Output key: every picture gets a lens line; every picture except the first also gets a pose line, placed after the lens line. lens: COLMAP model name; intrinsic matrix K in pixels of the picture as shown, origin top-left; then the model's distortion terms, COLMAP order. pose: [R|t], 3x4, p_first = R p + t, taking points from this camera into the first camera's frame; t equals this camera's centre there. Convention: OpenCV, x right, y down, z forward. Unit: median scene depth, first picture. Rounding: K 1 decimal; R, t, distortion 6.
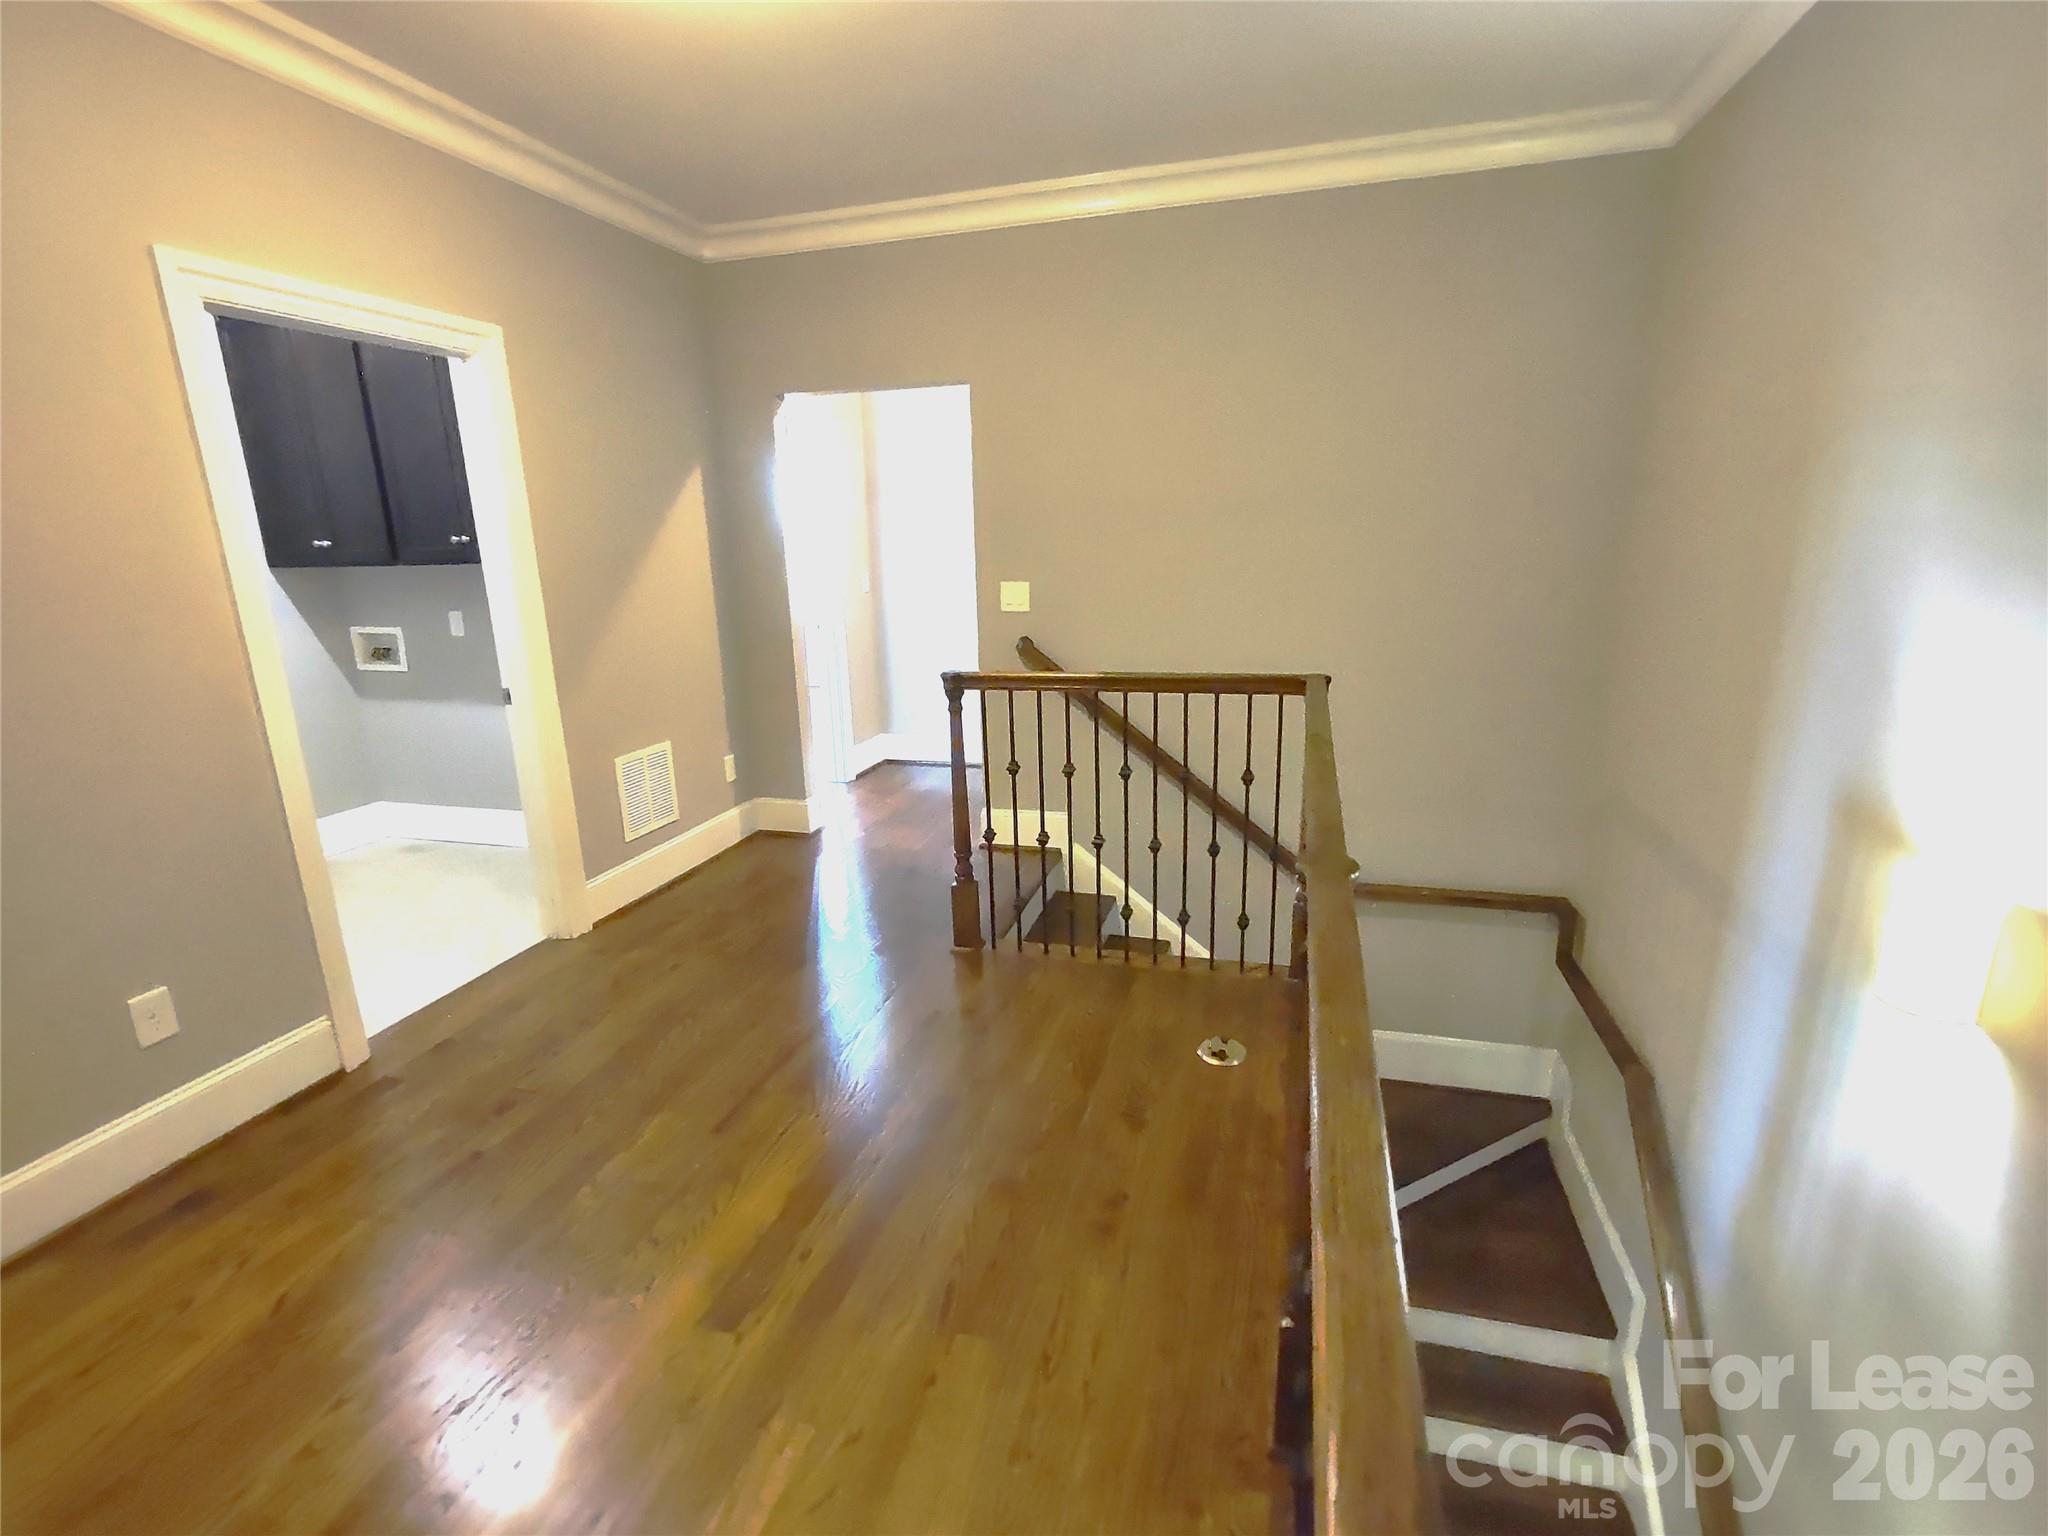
lens RADIAL K [[933.2, 0, 1016.6], [0, 933.2, 769.3], [0, 0, 1]] dist [0.004450, -0.000776]
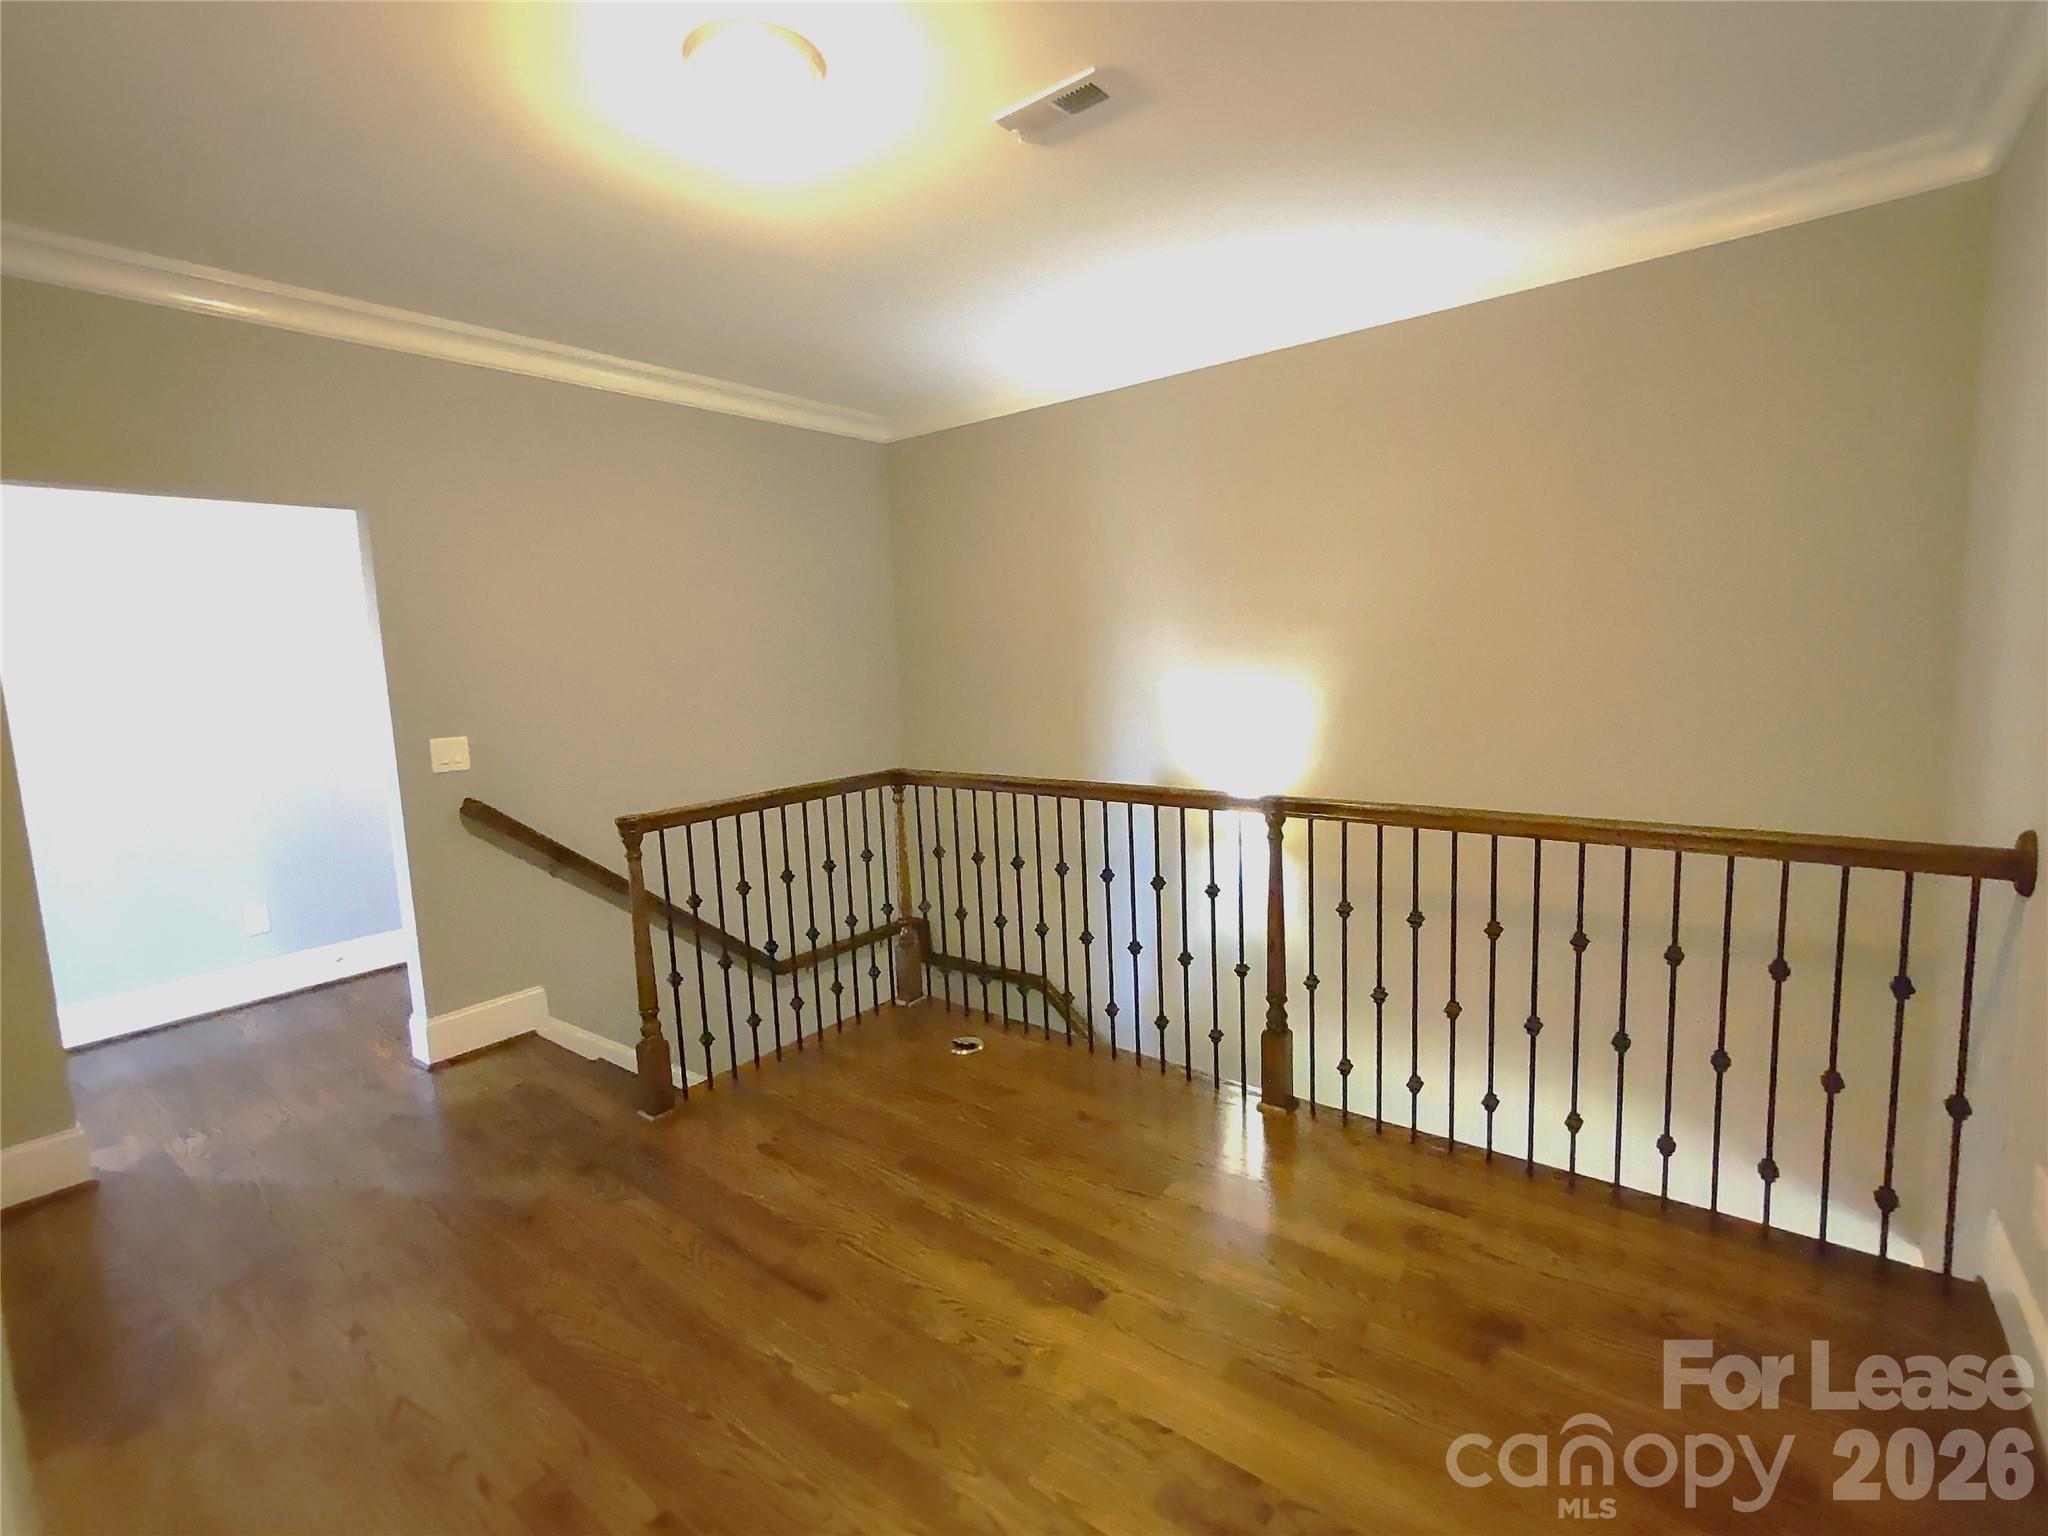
lens RADIAL K [[933.2, 0, 1016.6], [0, 933.2, 769.3], [0, 0, 1]] dist [0.004450, -0.000776]
pose [[0.395157, -0.107270, 0.912329, -0.793947], [0.258012, 0.966140, 0.001844, -0.051674], [-0.881635, 0.234664, 0.409454, 0.256676]]
